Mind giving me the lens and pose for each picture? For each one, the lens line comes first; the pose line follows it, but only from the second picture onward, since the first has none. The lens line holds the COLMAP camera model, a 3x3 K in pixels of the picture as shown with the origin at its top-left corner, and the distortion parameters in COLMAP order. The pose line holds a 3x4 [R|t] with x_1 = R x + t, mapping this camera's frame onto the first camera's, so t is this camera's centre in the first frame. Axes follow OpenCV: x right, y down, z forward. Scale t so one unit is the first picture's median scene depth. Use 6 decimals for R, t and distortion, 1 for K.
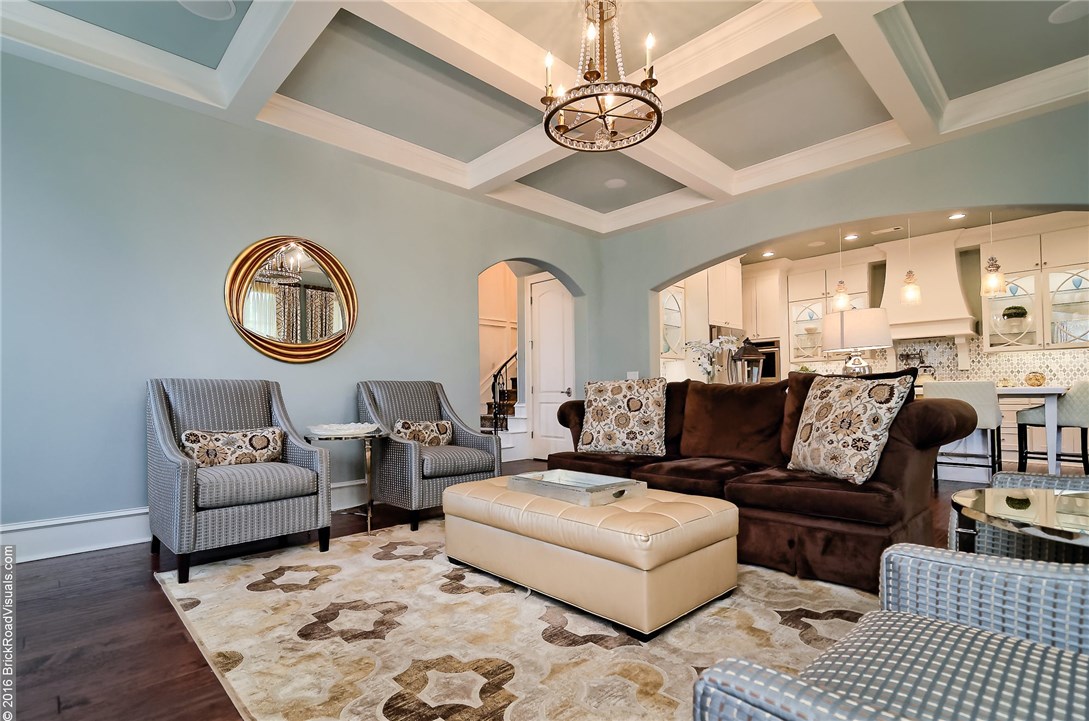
lens RADIAL K [[523.7, 0, 548.6], [0, 523.7, 386.5], [0, 0, 1]] dist [0.001806, 0.000849]
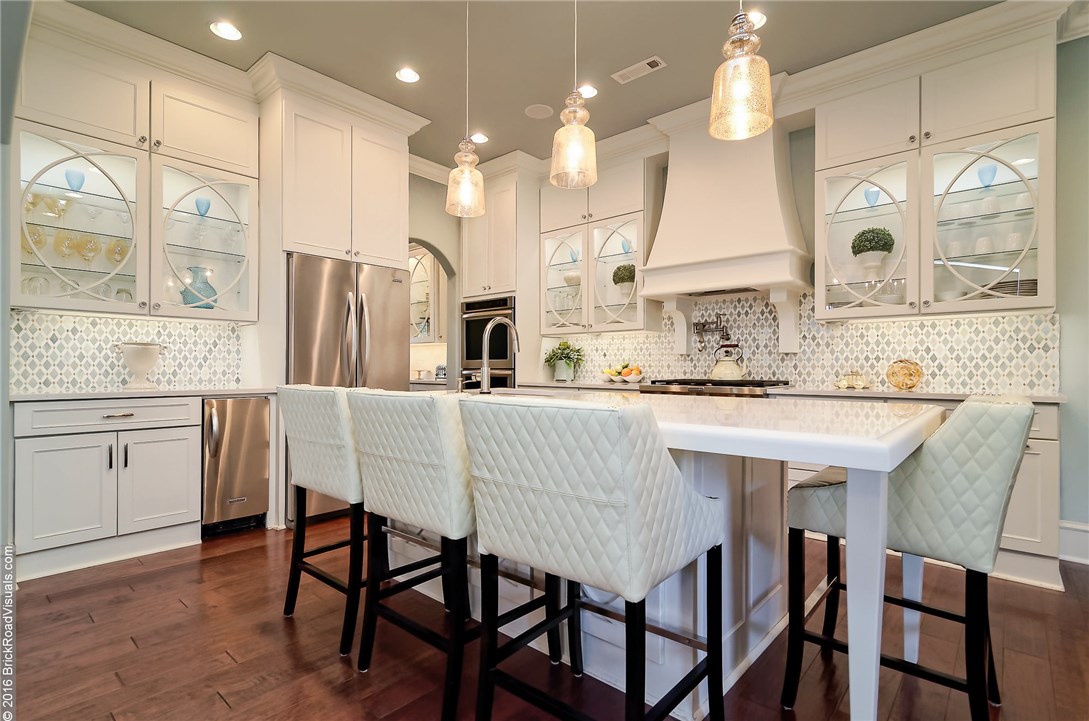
lens RADIAL K [[516.7, 0, 545.4], [0, 516.7, 374.6], [0, 0, 1]] dist [-0.002169, -0.000526]
pose [[0.997430, 0.014435, 0.070183, 0.536216], [-0.016246, 0.999548, 0.025296, -0.020080], [-0.069786, -0.026372, 0.997213, 0.518037]]
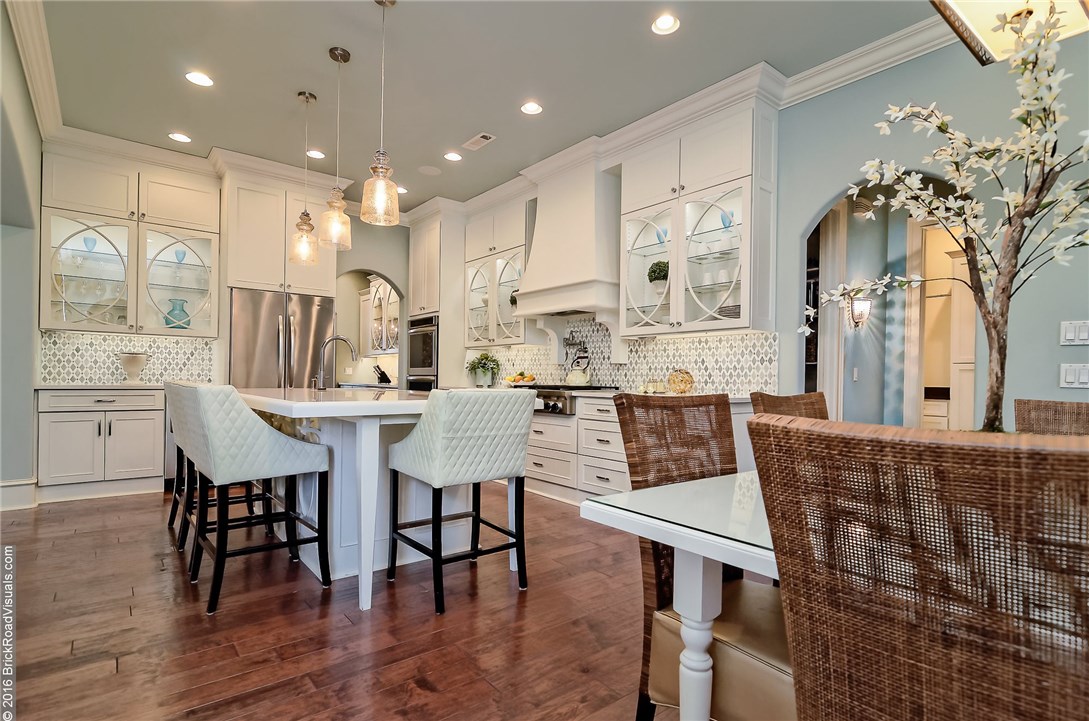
lens RADIAL K [[523.7, 0, 548.6], [0, 523.7, 386.5], [0, 0, 1]] dist [0.001806, 0.000849]
pose [[0.995861, 0.028960, -0.086153, 0.806337], [-0.026416, 0.999185, 0.030529, -0.022211], [0.086967, -0.028127, 0.995814, 0.370997]]
